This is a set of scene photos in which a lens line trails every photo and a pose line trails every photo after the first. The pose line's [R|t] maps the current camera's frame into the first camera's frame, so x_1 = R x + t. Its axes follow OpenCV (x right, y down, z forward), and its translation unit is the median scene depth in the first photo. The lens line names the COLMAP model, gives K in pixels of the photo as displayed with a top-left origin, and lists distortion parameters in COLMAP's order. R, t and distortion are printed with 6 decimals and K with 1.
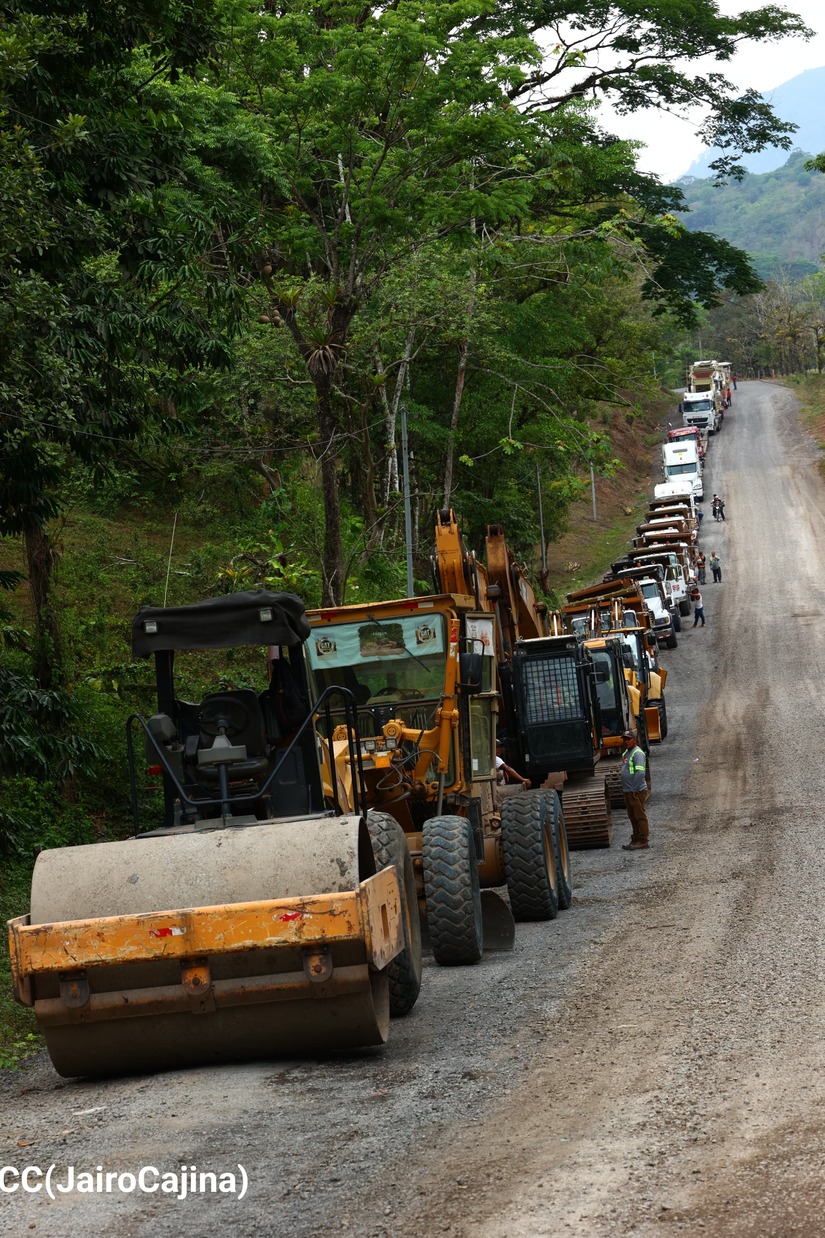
lens RADIAL K [[2992.7, 0, 441.2], [0, 2992.7, 620.7], [0, 0, 1]] dist [0.080754, 0.643080]
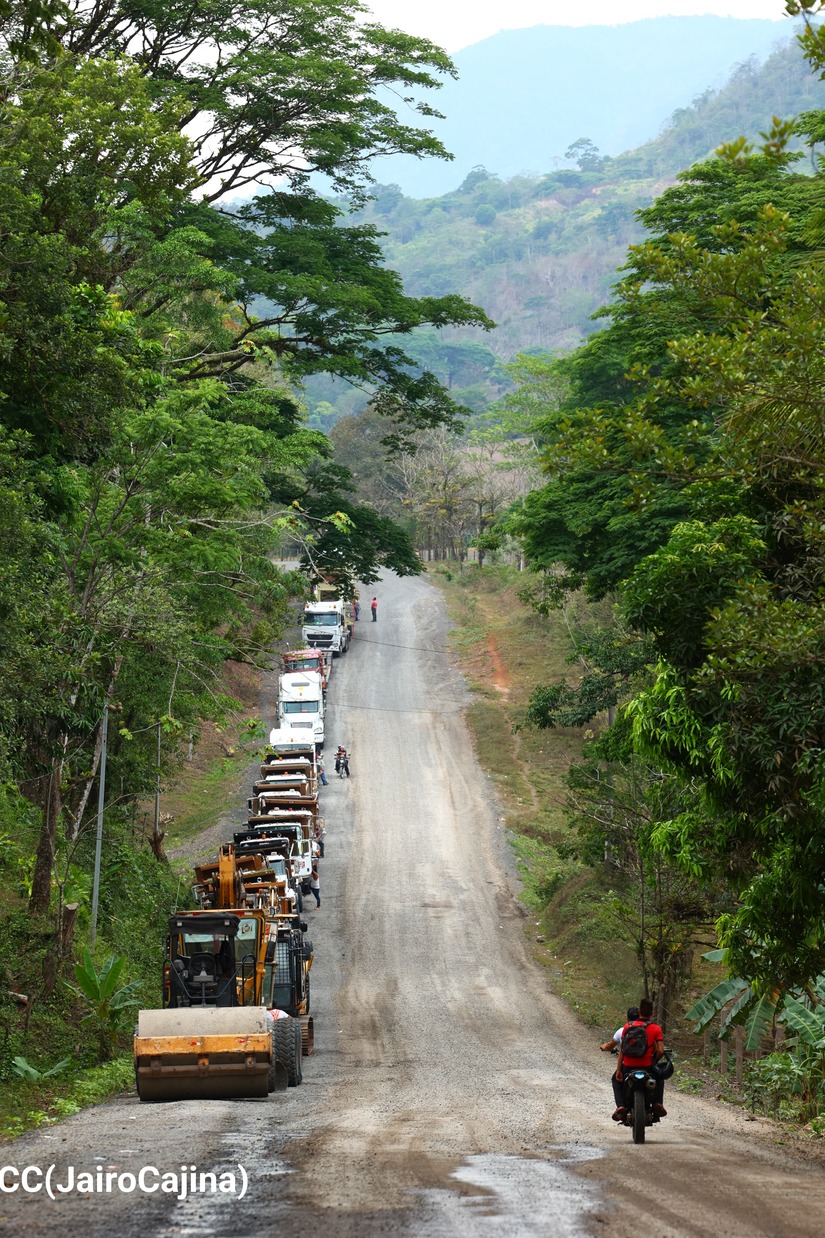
lens RADIAL K [[6127.0, 0, 408.1], [0, 6127.0, 597.0], [0, 0, 1]] dist [1.010275, 10.751275]
pose [[0.989218, 0.091533, 0.114323, -0.137911], [-0.087071, 0.995255, -0.043438, -0.016587], [-0.117756, 0.033015, 0.992494, -1.084027]]
